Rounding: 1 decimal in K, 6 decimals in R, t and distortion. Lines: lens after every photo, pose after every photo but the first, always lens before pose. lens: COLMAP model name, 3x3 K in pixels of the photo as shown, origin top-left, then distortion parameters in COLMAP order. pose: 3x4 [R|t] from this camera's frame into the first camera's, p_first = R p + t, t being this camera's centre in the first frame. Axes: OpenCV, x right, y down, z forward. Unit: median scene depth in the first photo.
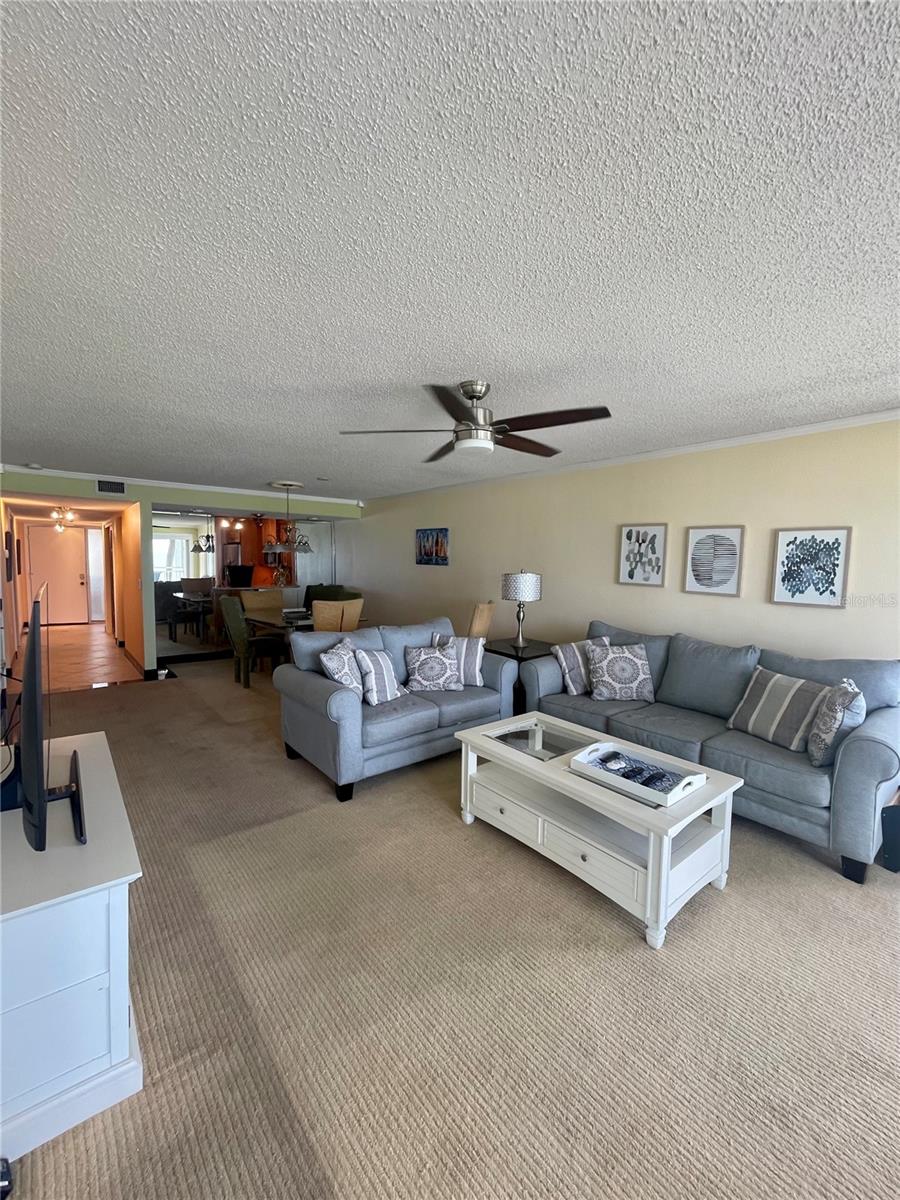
lens RADIAL K [[485.6, 0, 450.7], [0, 485.6, 597.5], [0, 0, 1]] dist [-0.003884, 0.000500]
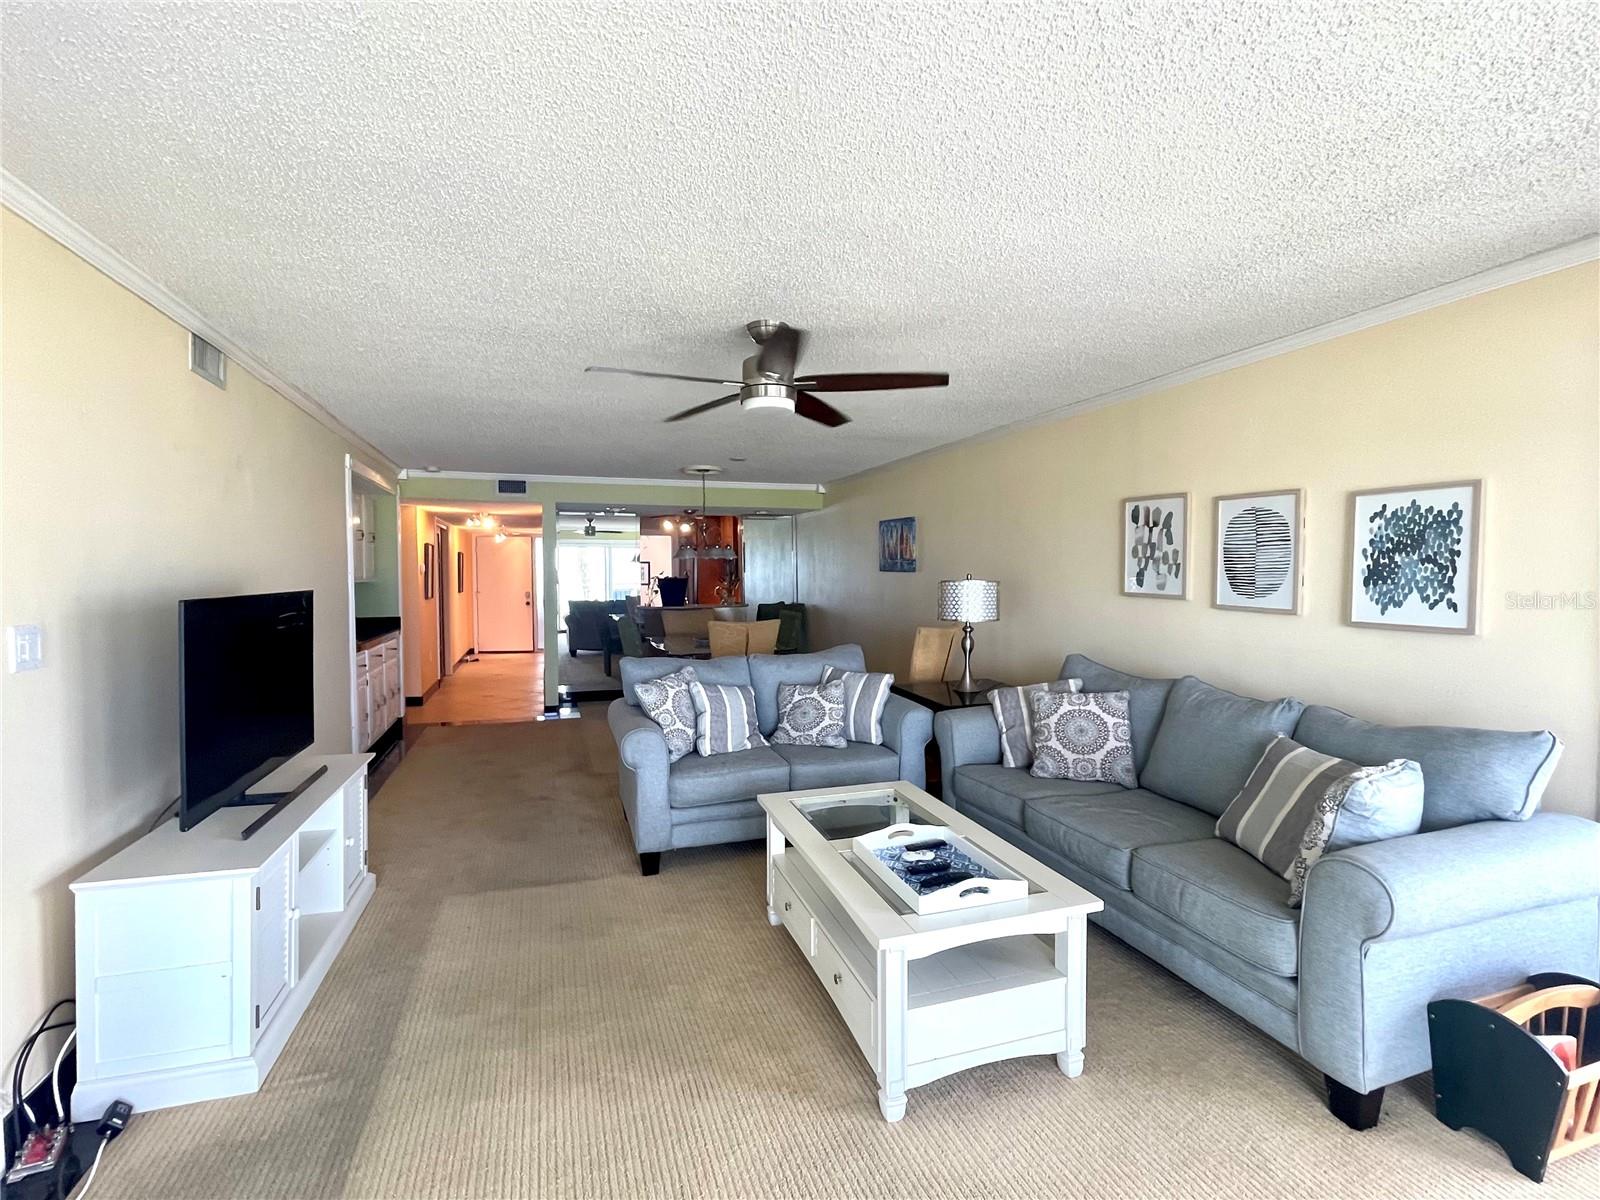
lens RADIAL K [[738.9, 0, 798.0], [0, 738.9, 595.7], [0, 0, 1]] dist [-0.001767, -0.002388]
pose [[0.930926, -0.006528, -0.365151, 0.402229], [-0.009439, 0.999076, -0.041927, 0.020751], [0.365087, 0.042478, 0.930004, -0.020999]]
